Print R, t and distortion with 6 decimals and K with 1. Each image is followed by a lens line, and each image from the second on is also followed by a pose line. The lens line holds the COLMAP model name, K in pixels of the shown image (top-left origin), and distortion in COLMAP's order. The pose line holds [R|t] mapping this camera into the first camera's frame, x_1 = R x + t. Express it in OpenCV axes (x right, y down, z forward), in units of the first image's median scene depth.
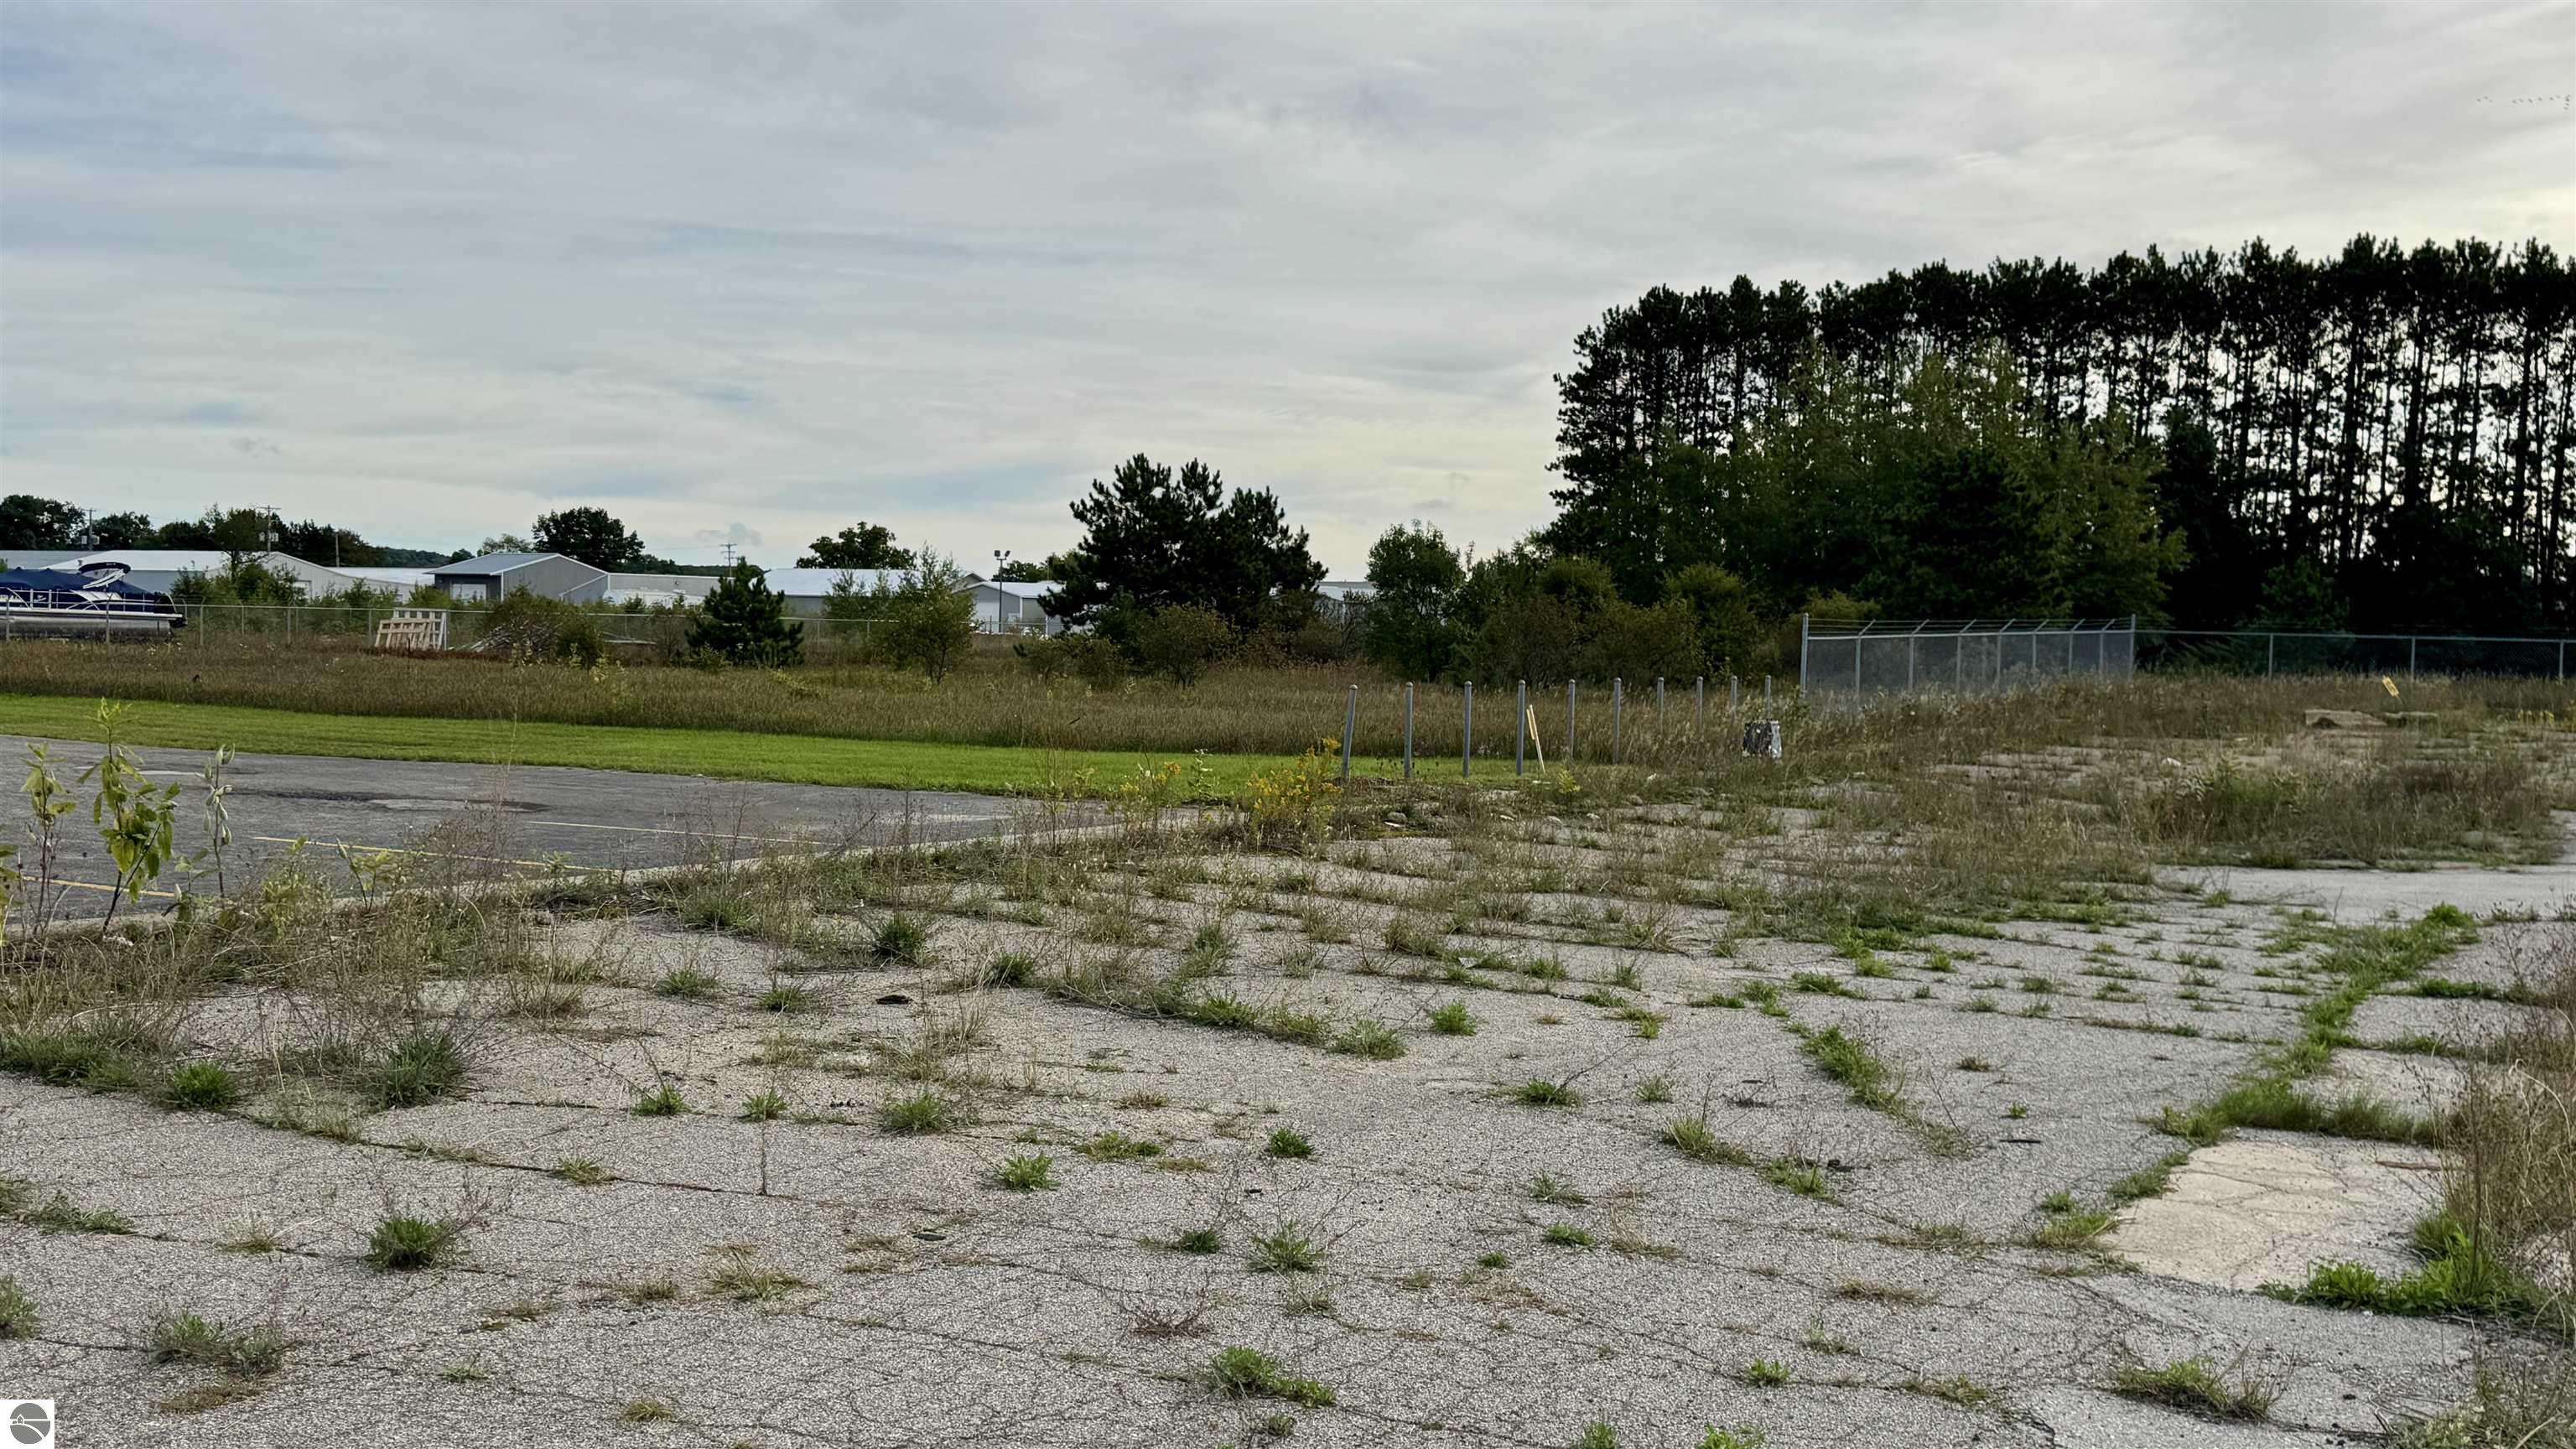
lens RADIAL K [[2518.8, 0, 1288.0], [0, 2518.8, 724.5], [0, 0, 1]] dist [0.170267, -0.413415]
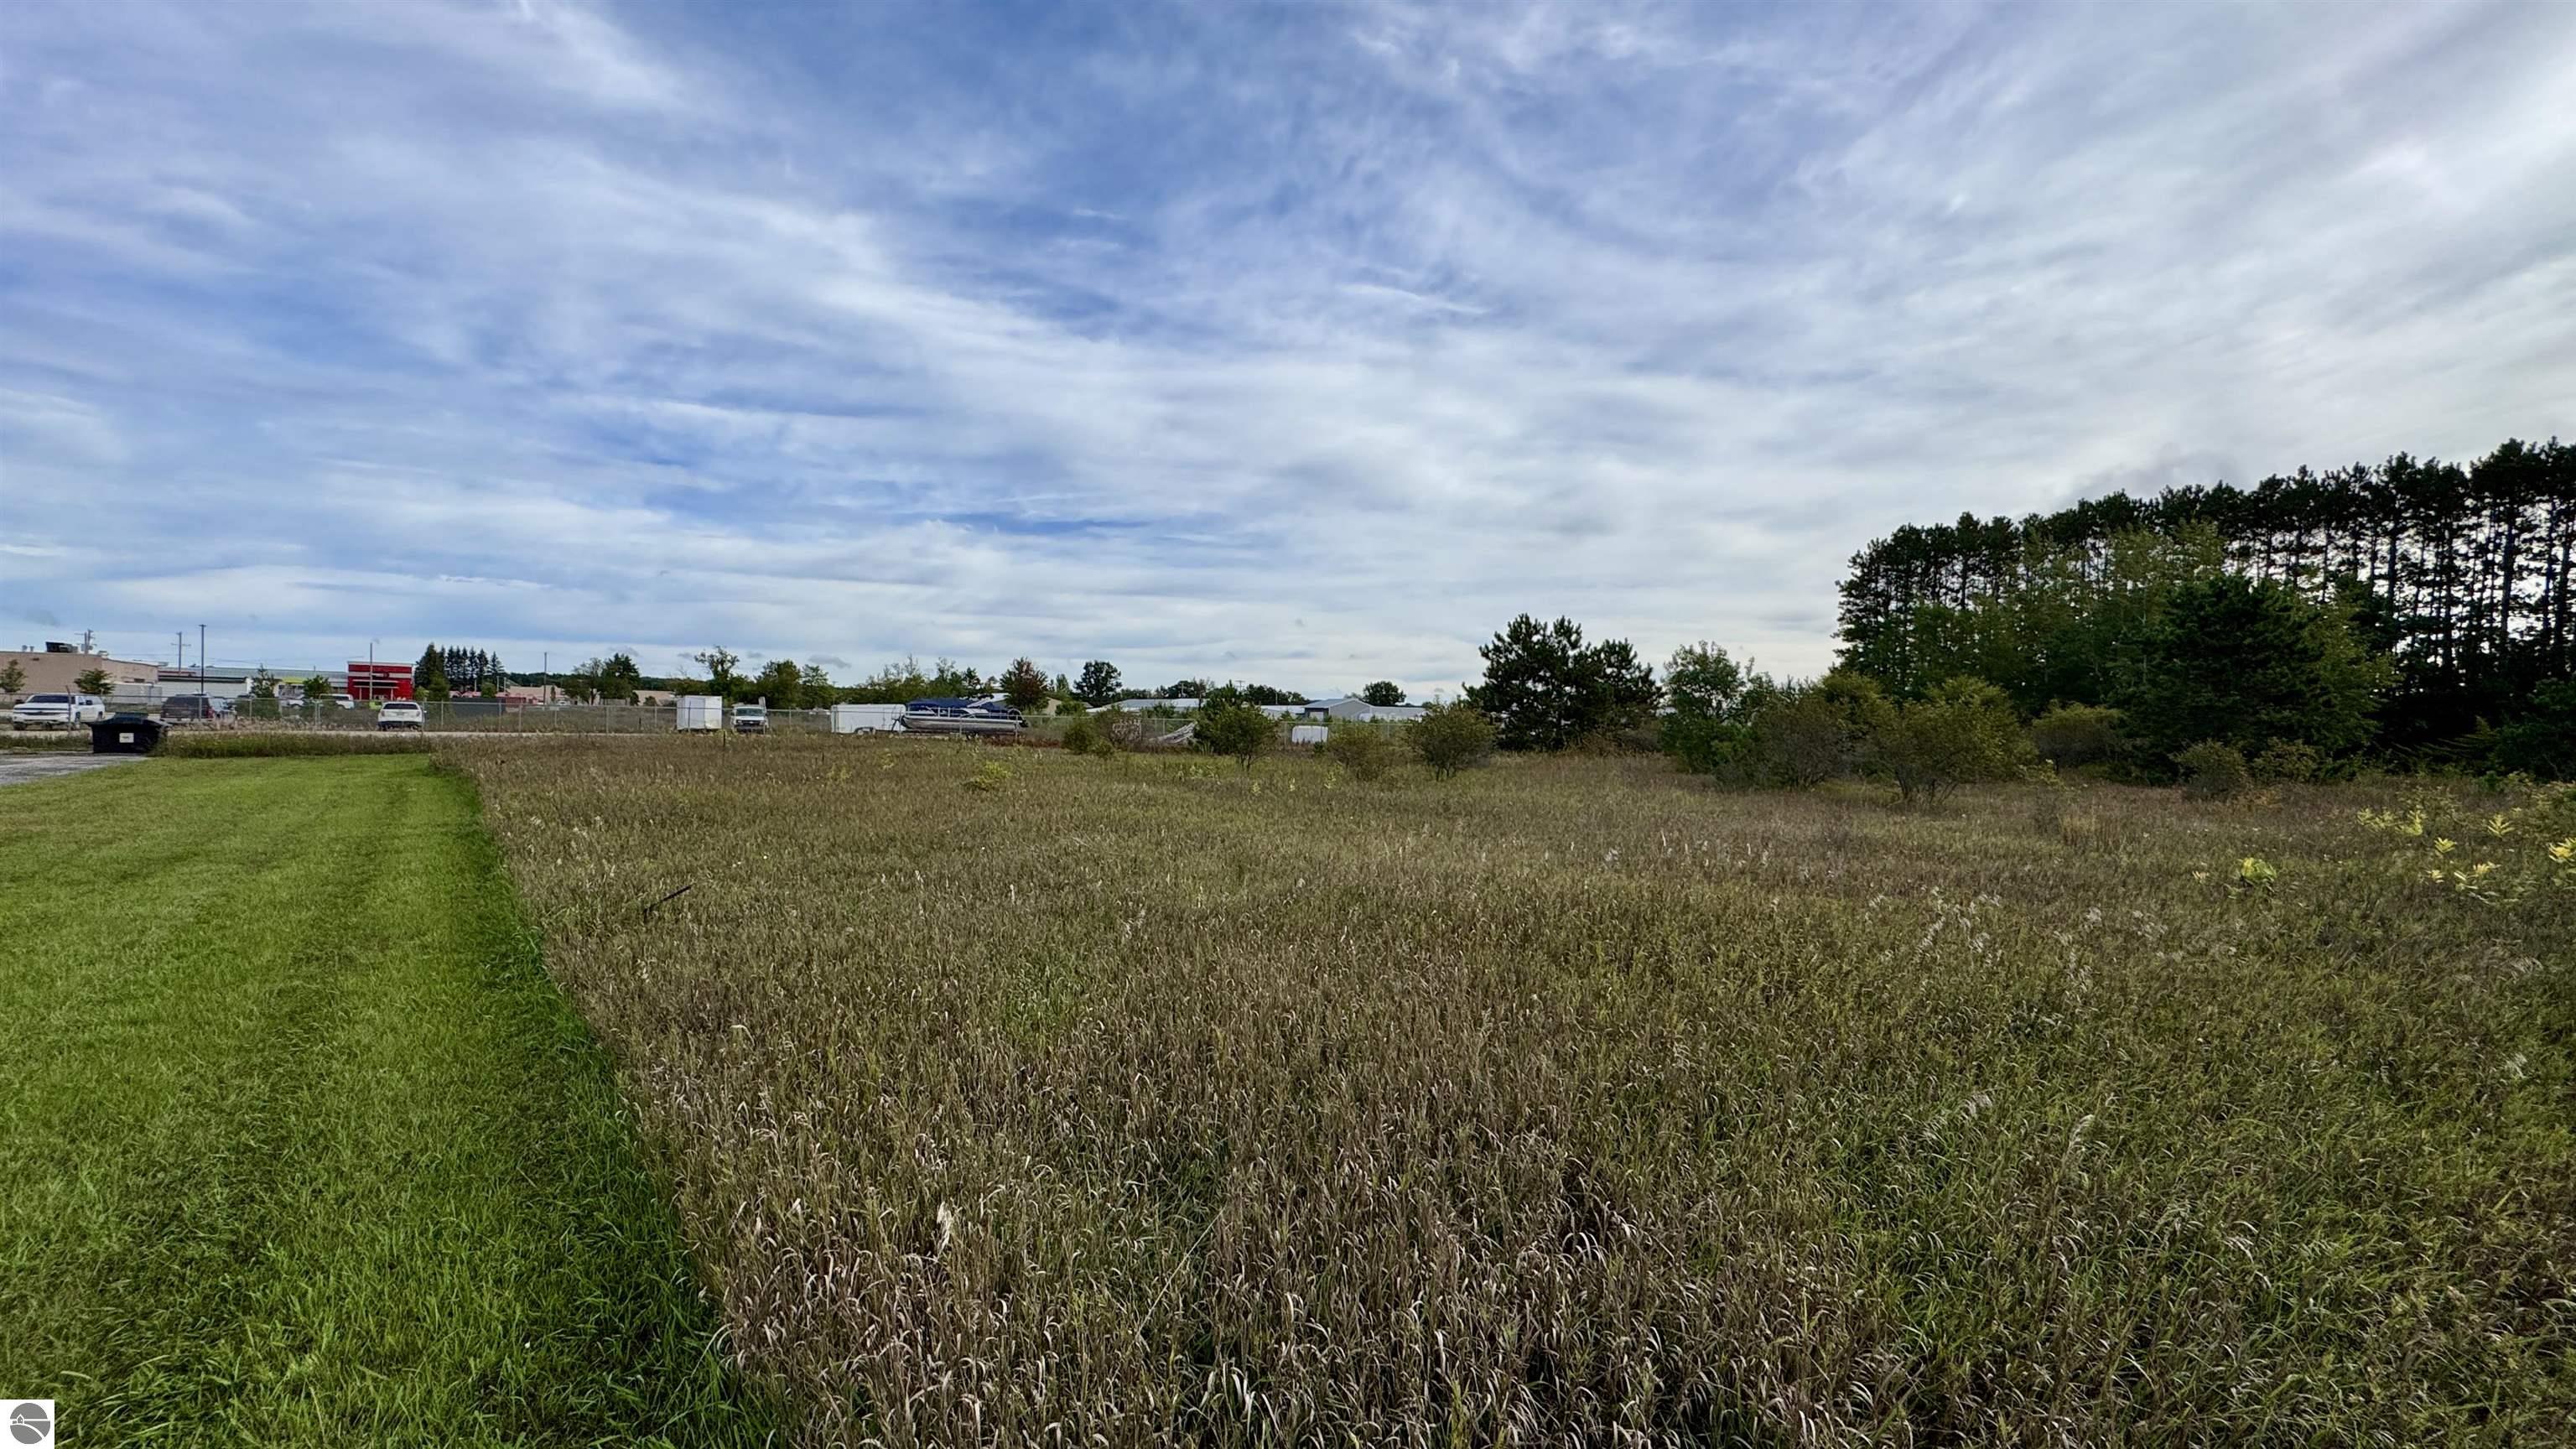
lens RADIAL K [[1025.8, 0, 1293.9], [0, 1025.8, 710.3], [0, 0, 1]] dist [-0.000584, 0.000133]
pose [[0.925993, -0.003734, -0.377522, 0.029690], [-0.018694, 0.998271, -0.055729, -0.007960], [0.377078, 0.058662, 0.924322, 0.246811]]
